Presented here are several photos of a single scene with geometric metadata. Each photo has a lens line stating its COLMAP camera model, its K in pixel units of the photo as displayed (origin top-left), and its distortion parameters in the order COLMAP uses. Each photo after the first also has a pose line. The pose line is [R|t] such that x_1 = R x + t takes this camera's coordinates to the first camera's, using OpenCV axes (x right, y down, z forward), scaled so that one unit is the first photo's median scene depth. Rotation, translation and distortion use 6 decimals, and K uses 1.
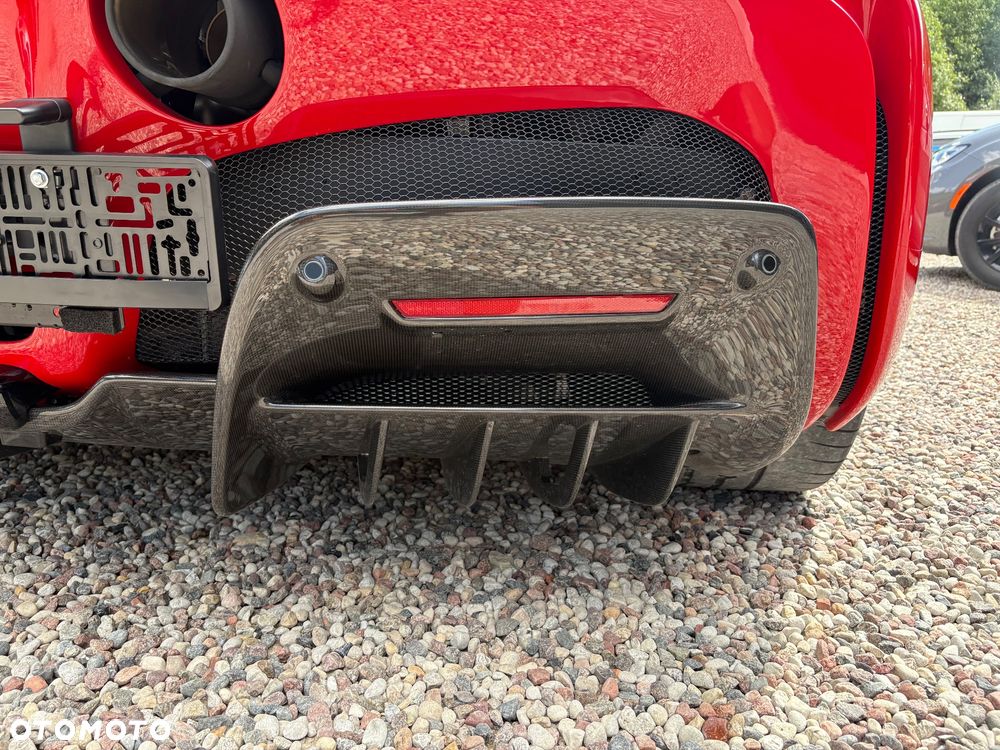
lens RADIAL K [[780.7, 0, 500.0], [0, 780.7, 375.0], [0, 0, 1]] dist [0.007037, 0.005320]
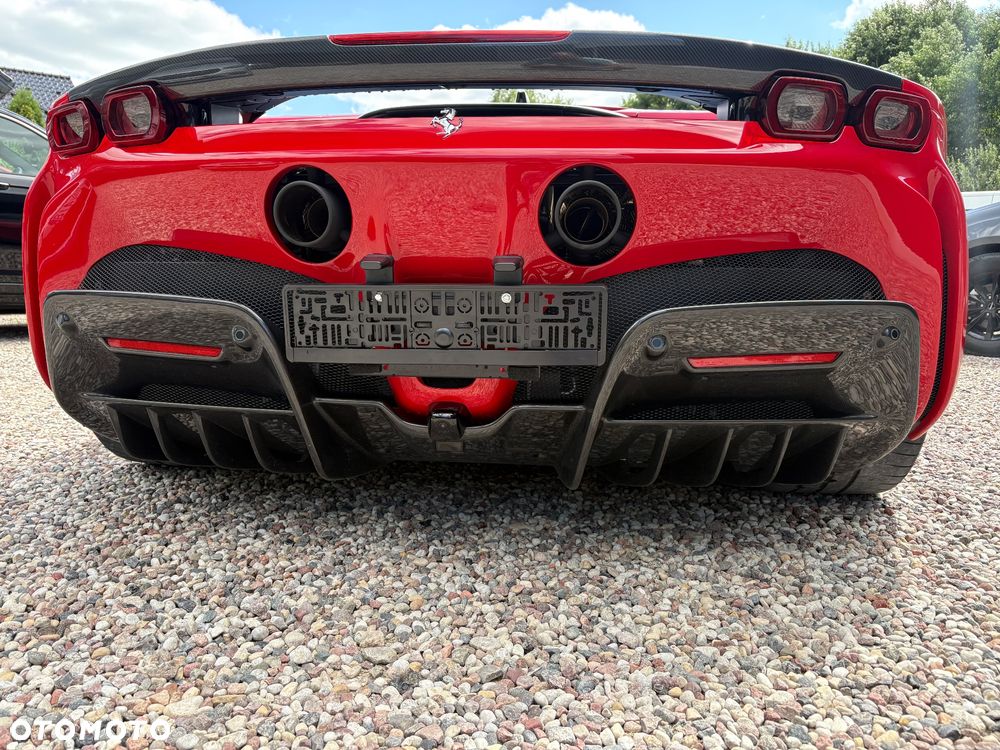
lens RADIAL K [[761.4, 0, 500.0], [0, 761.4, 375.0], [0, 0, 1]] dist [0.043362, -0.049897]
pose [[0.999513, -0.023121, 0.020950, -0.419945], [0.025062, 0.994901, -0.097696, 0.070603], [-0.018585, 0.098173, 0.994996, -0.510315]]
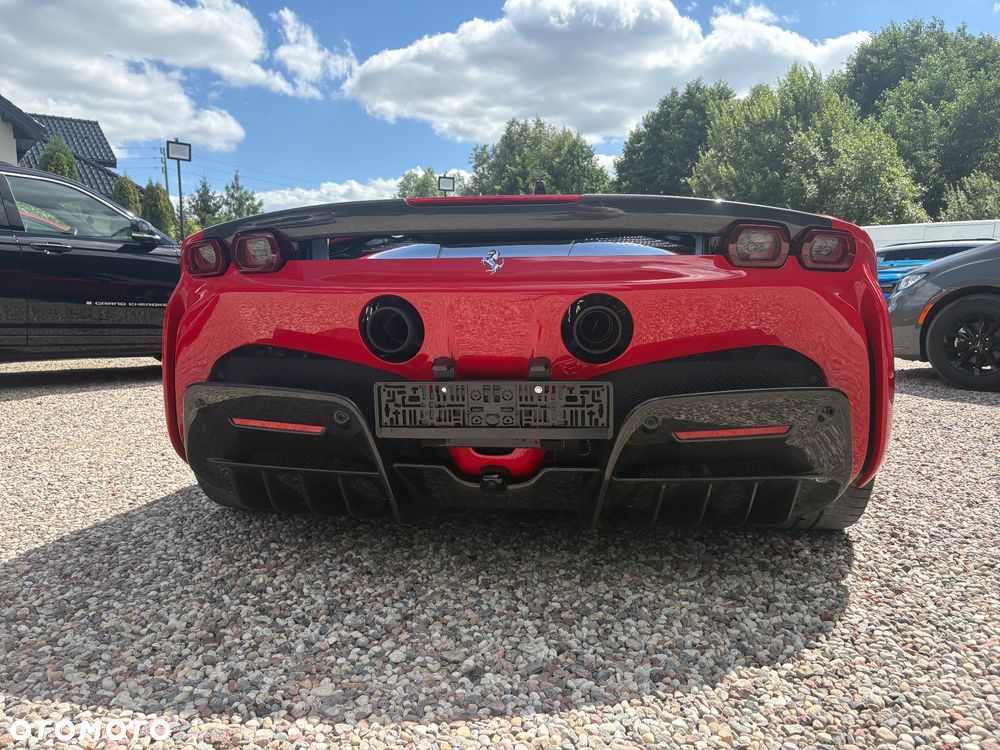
lens RADIAL K [[758.4, 0, 499.0], [0, 758.4, 353.9], [0, 0, 1]] dist [0.016727, 0.005477]
pose [[0.999370, -0.035371, 0.002837, -0.467783], [0.035367, 0.986374, -0.160673, 0.015940], [0.002885, 0.160673, 0.987004, -0.933629]]
